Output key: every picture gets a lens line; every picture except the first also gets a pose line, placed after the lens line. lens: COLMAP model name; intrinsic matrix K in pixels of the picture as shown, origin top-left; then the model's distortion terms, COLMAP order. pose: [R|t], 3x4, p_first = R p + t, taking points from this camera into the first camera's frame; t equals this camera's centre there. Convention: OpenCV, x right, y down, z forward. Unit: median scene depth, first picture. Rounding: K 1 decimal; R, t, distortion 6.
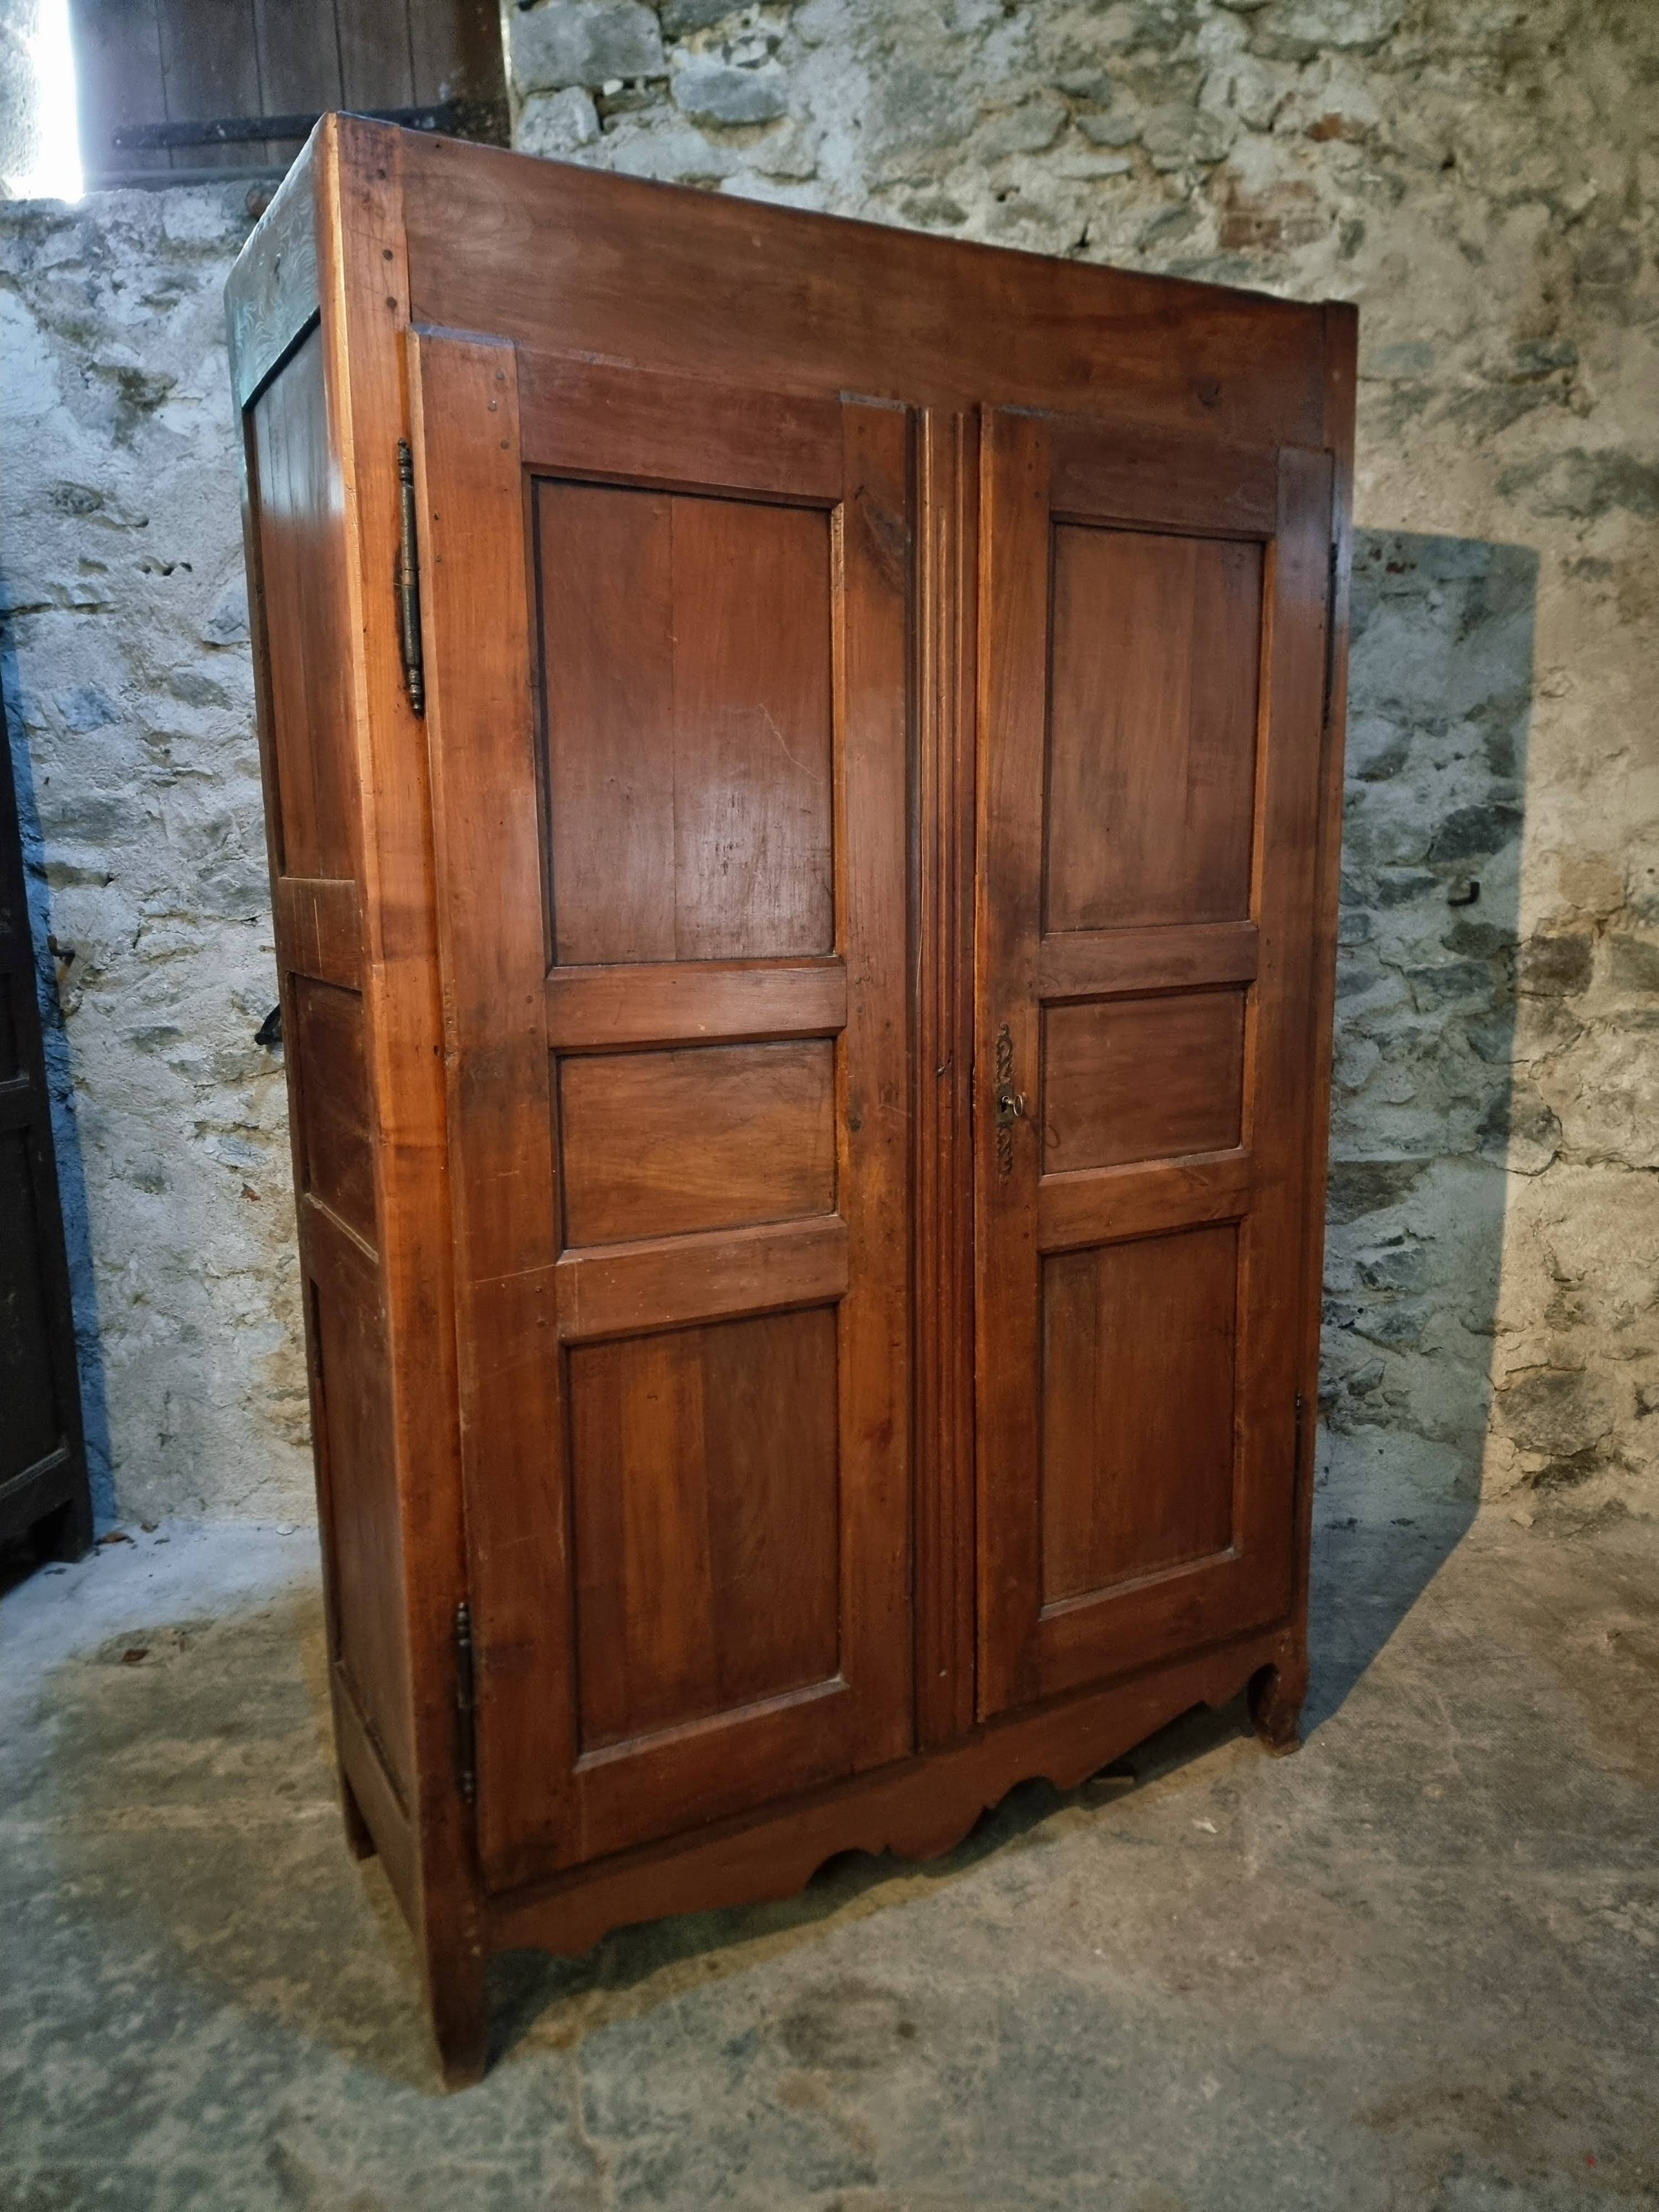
lens RADIAL K [[1504.3, 0, 824.1], [0, 1504.3, 1103.2], [0, 0, 1]] dist [0.074212, -0.070501]
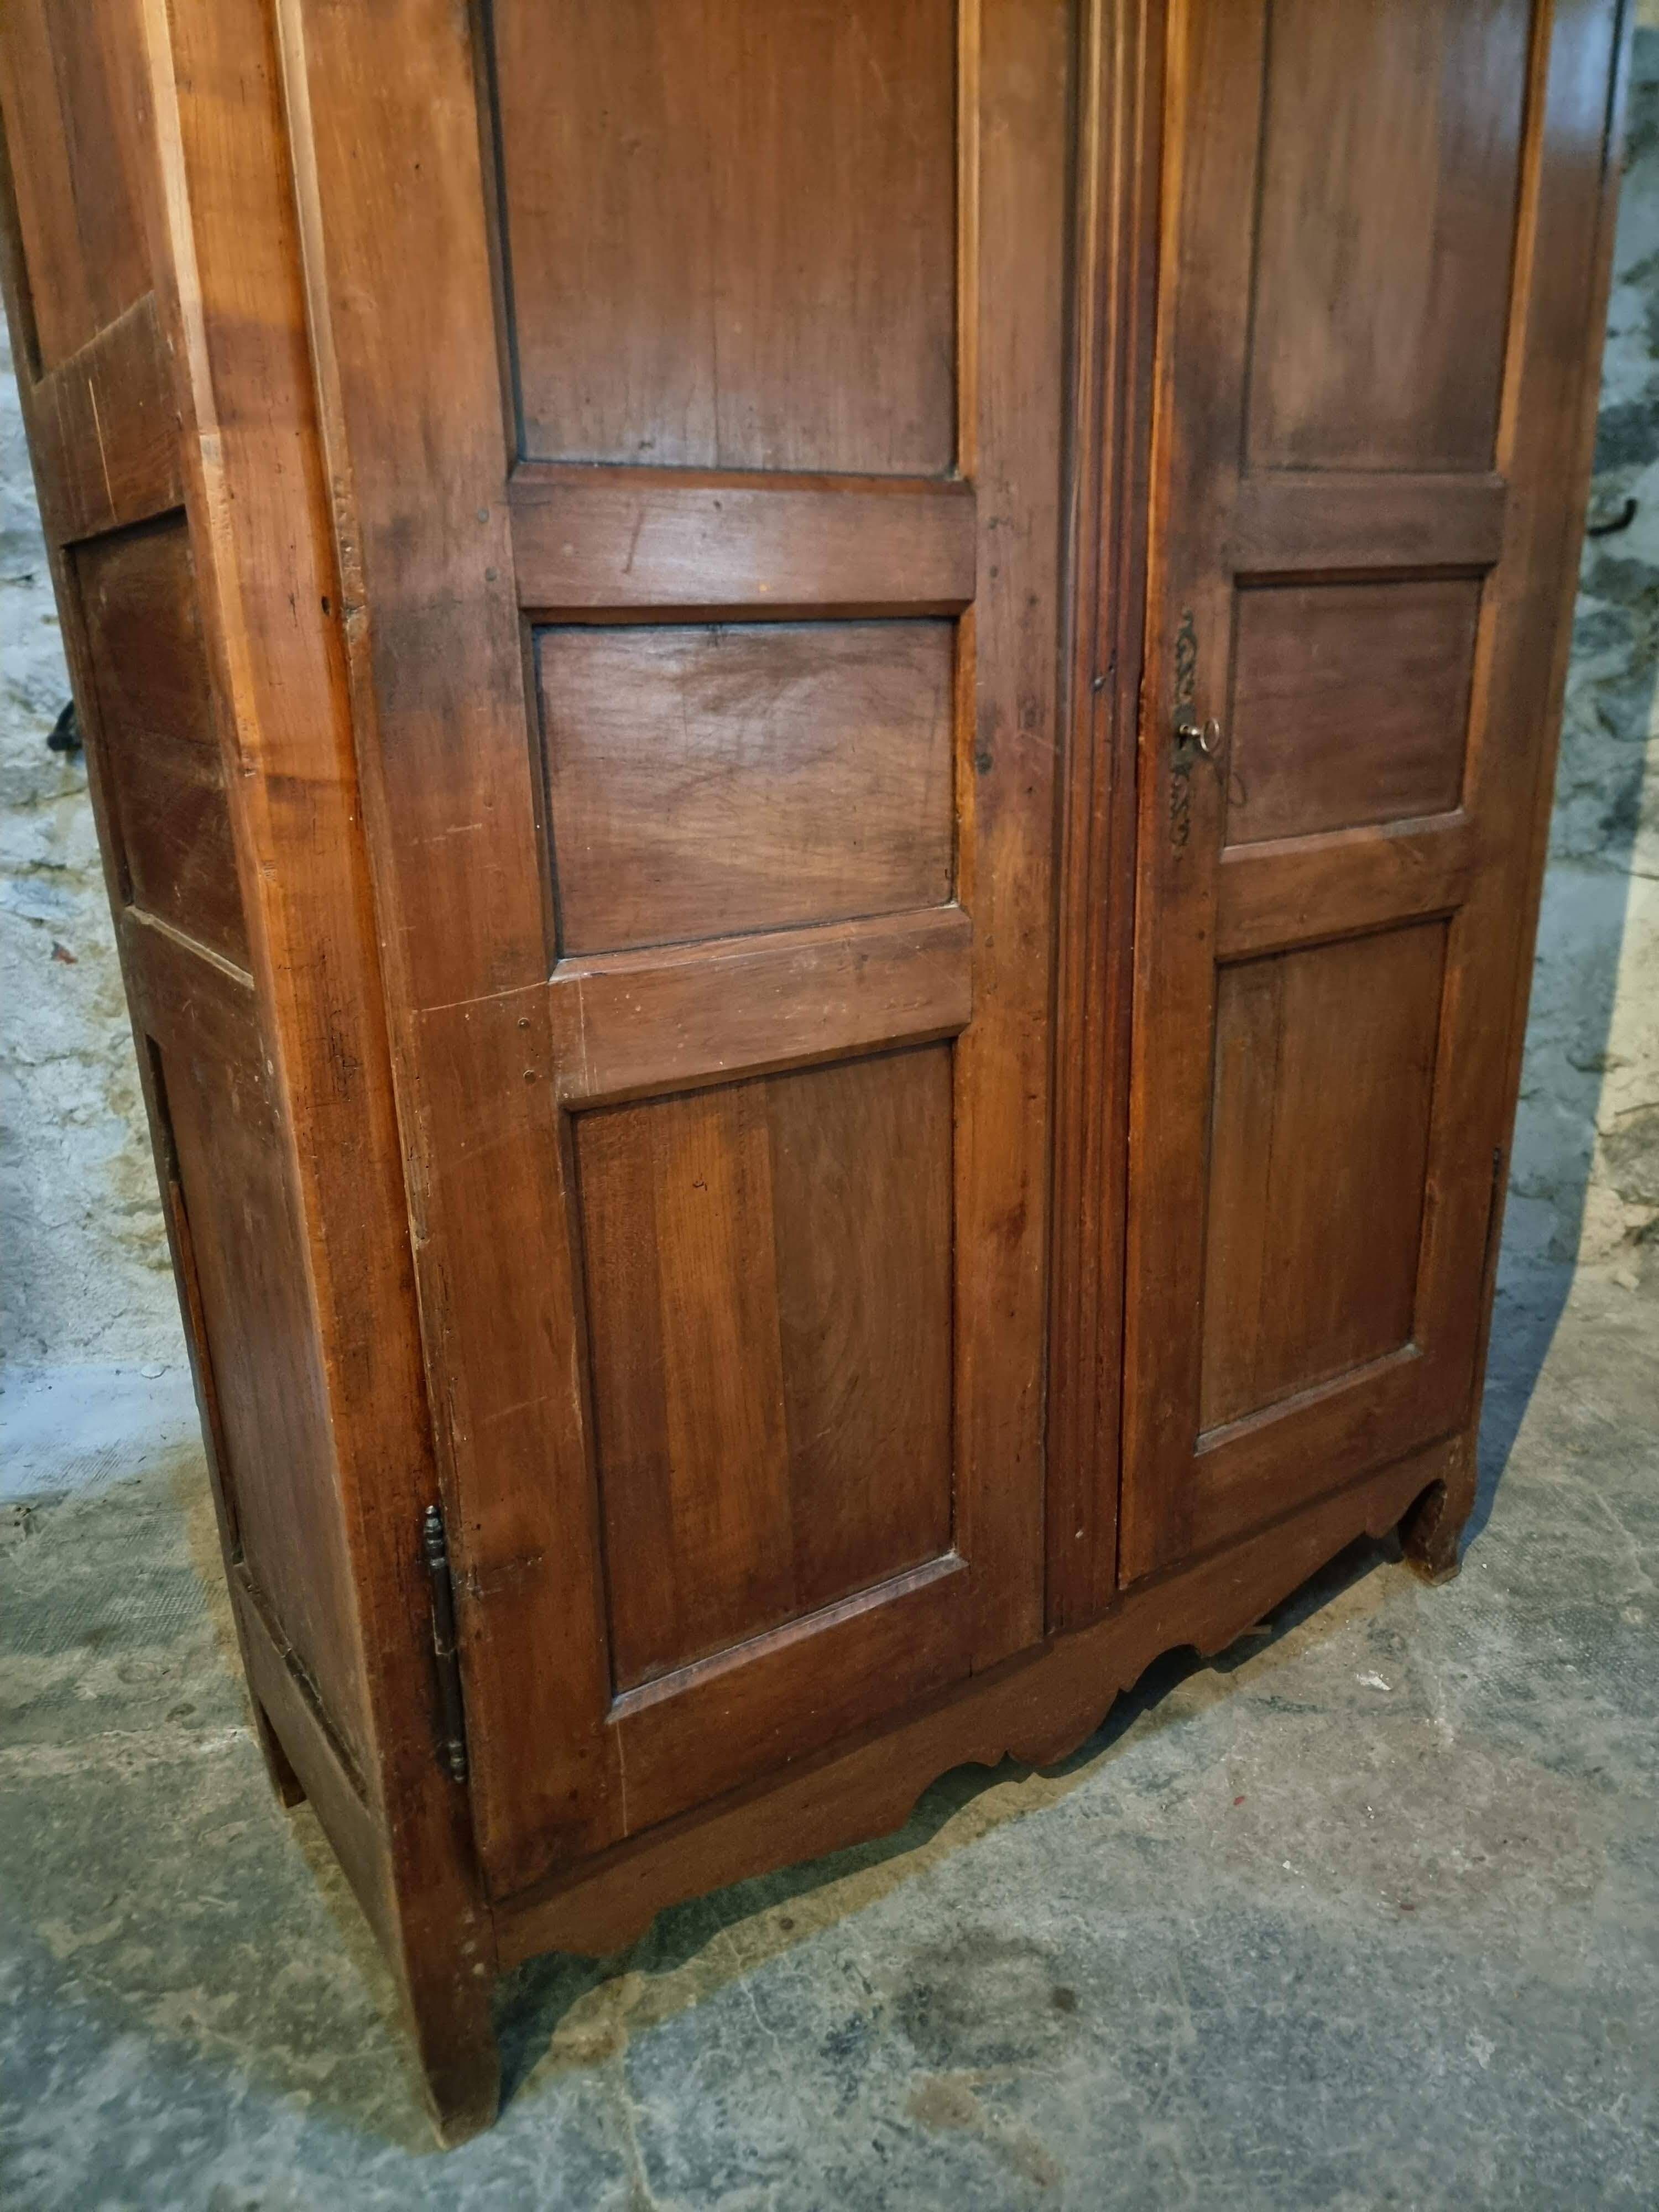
lens RADIAL K [[1525.9, 0, 826.9], [0, 1525.9, 1102.1], [0, 0, 1]] dist [0.056438, -0.053346]
pose [[0.995789, -0.041115, 0.081934, -0.068750], [0.029478, 0.989925, 0.138490, 0.042354], [-0.086802, -0.135492, 0.986969, 0.212811]]
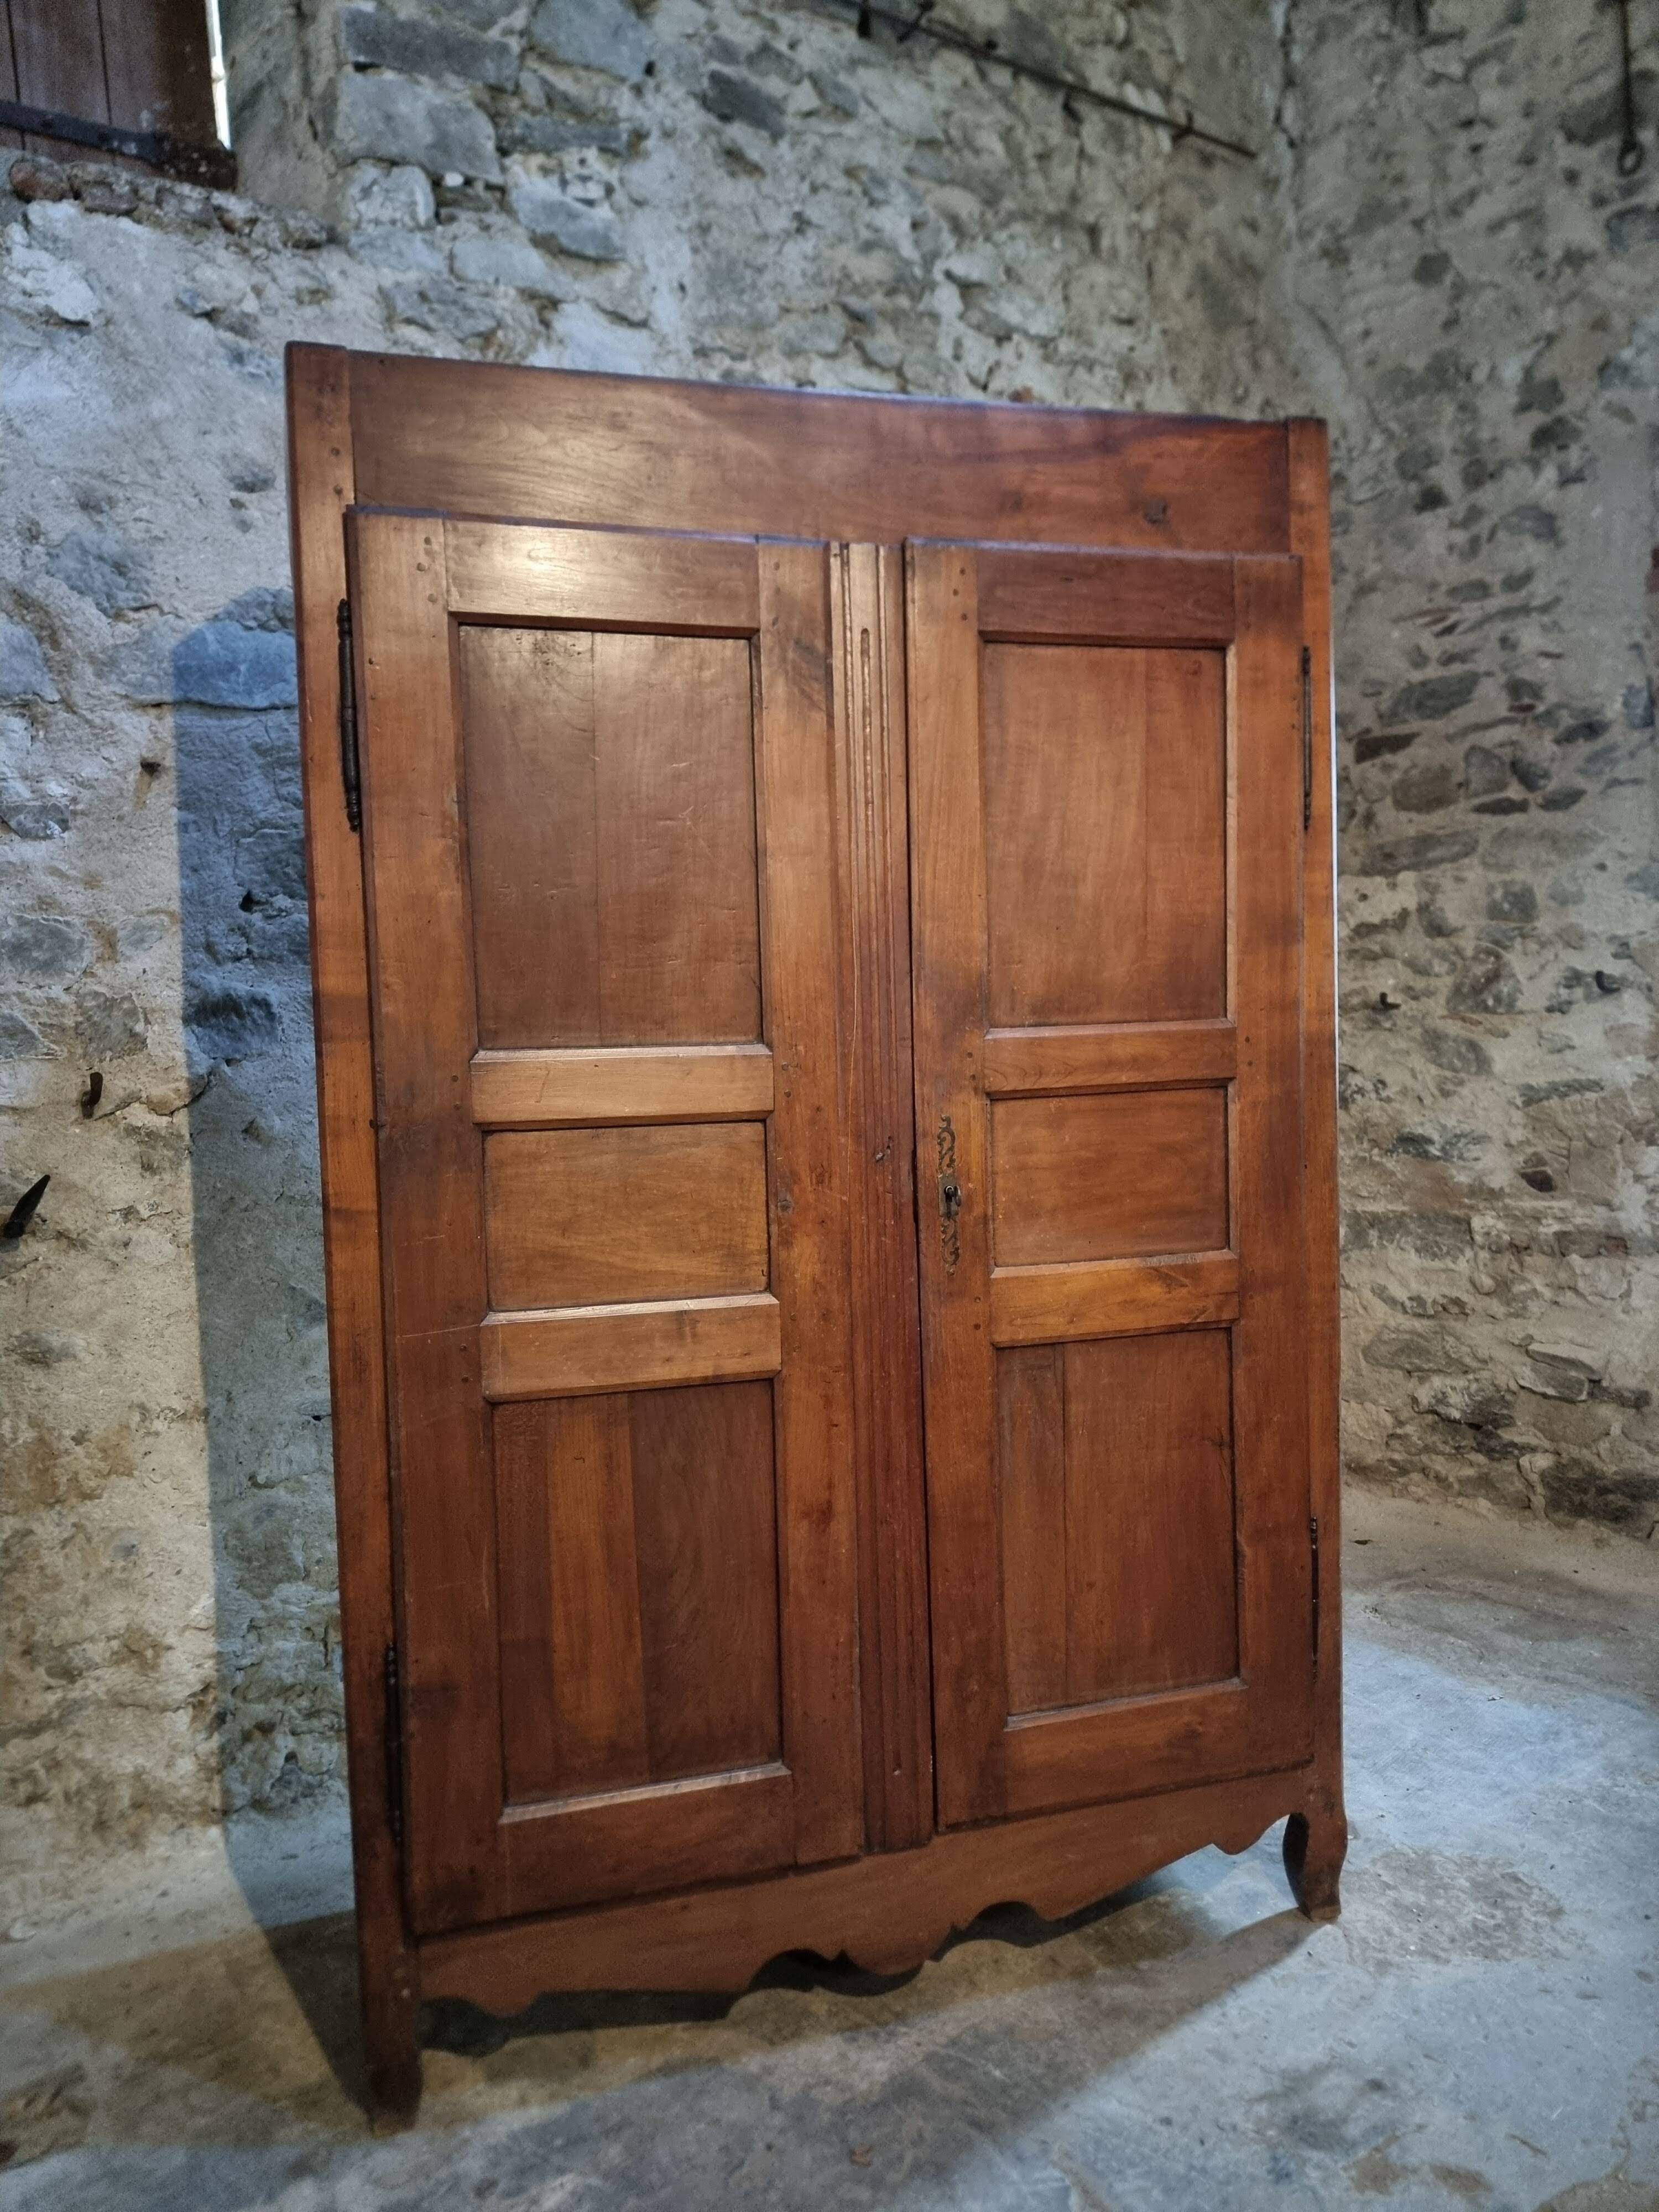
lens RADIAL K [[1515.6, 0, 790.8], [0, 1515.6, 1116.4], [0, 0, 1]] dist [0.069586, -0.066591]
pose [[0.820589, -0.040663, 0.570070, -0.532497], [0.113687, 0.989146, -0.093091, 0.016642], [-0.560097, 0.141199, 0.816305, 0.194383]]
